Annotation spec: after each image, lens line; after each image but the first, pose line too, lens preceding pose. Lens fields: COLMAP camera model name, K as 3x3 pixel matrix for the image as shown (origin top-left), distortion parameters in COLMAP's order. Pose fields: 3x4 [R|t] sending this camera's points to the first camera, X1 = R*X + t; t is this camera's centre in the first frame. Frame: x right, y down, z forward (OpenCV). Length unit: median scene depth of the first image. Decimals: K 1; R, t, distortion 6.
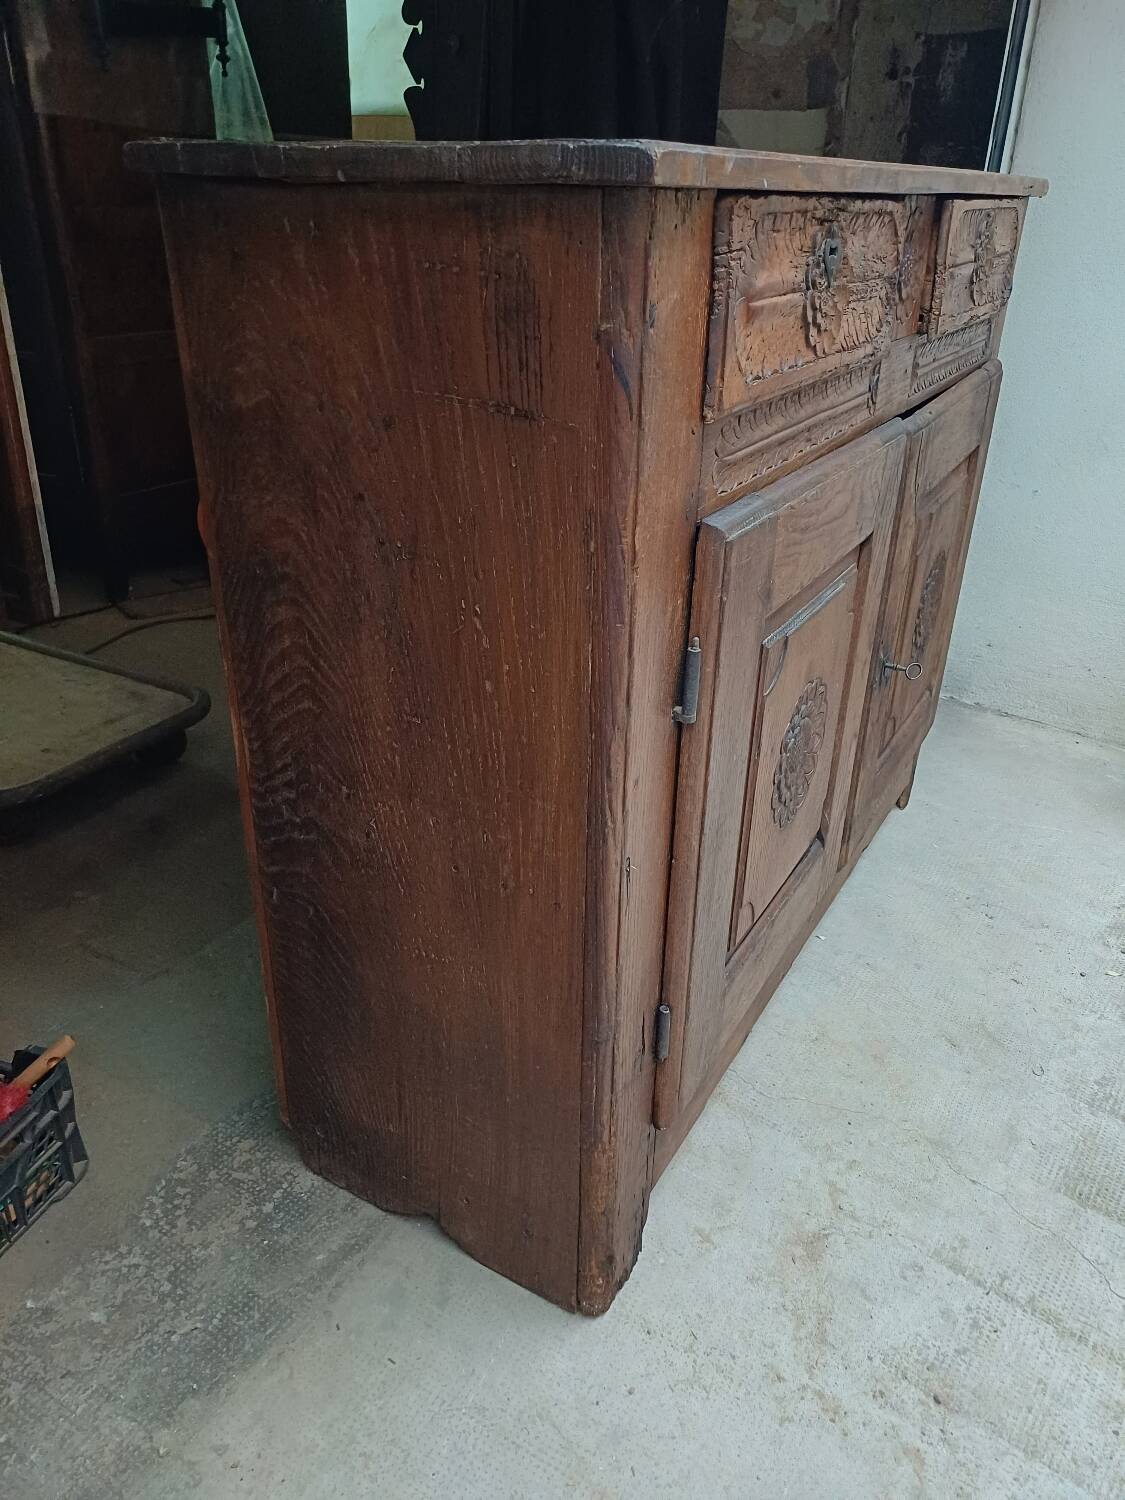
lens RADIAL K [[1106.6, 0, 568.8], [0, 1106.6, 743.2], [0, 0, 1]] dist [0.052257, -0.023298]
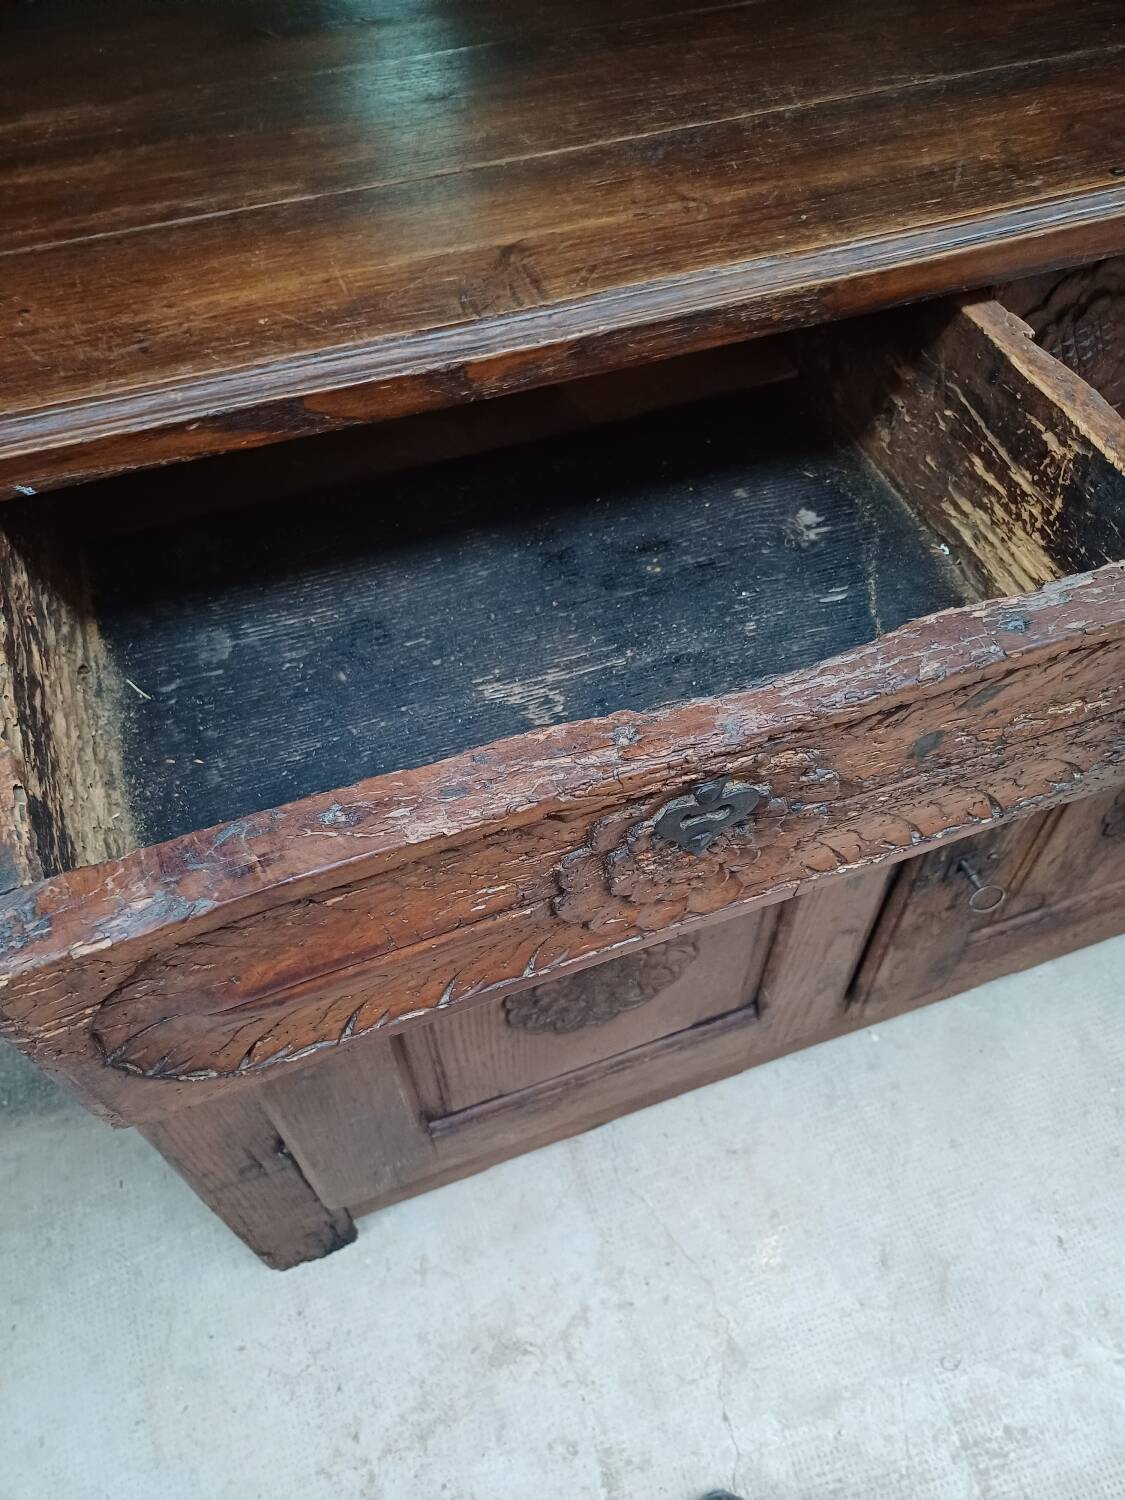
lens RADIAL K [[1111.8, 0, 570.0], [0, 1111.8, 753.7], [0, 0, 1]] dist [0.059505, -0.056808]
pose [[0.765650, 0.487385, -0.419805, 0.457558], [-0.261243, 0.831980, 0.489451, -0.498413], [0.587820, -0.265077, 0.764331, 0.486829]]
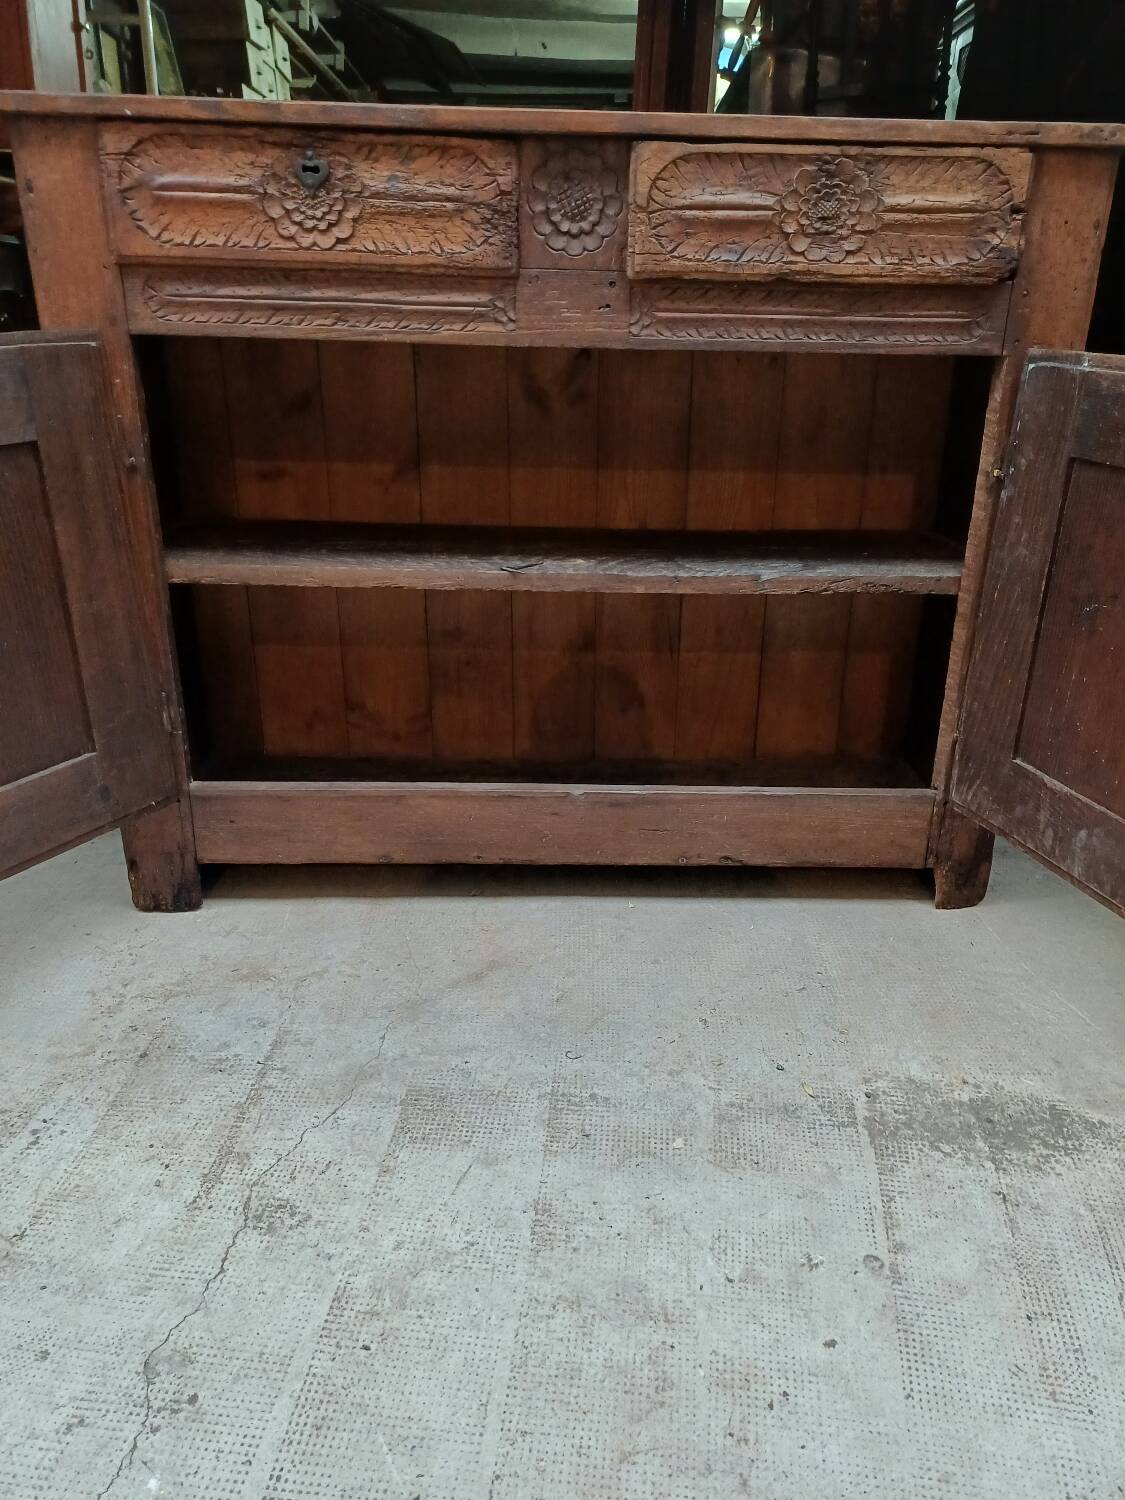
lens RADIAL K [[1116.3, 0, 589.2], [0, 1116.3, 755.1], [0, 0, 1]] dist [0.056109, -0.033240]
pose [[0.522985, 0.297431, -0.798763, 1.472676], [-0.388191, 0.917421, 0.087449, -0.030105], [0.758812, 0.264338, 0.595257, 0.528642]]
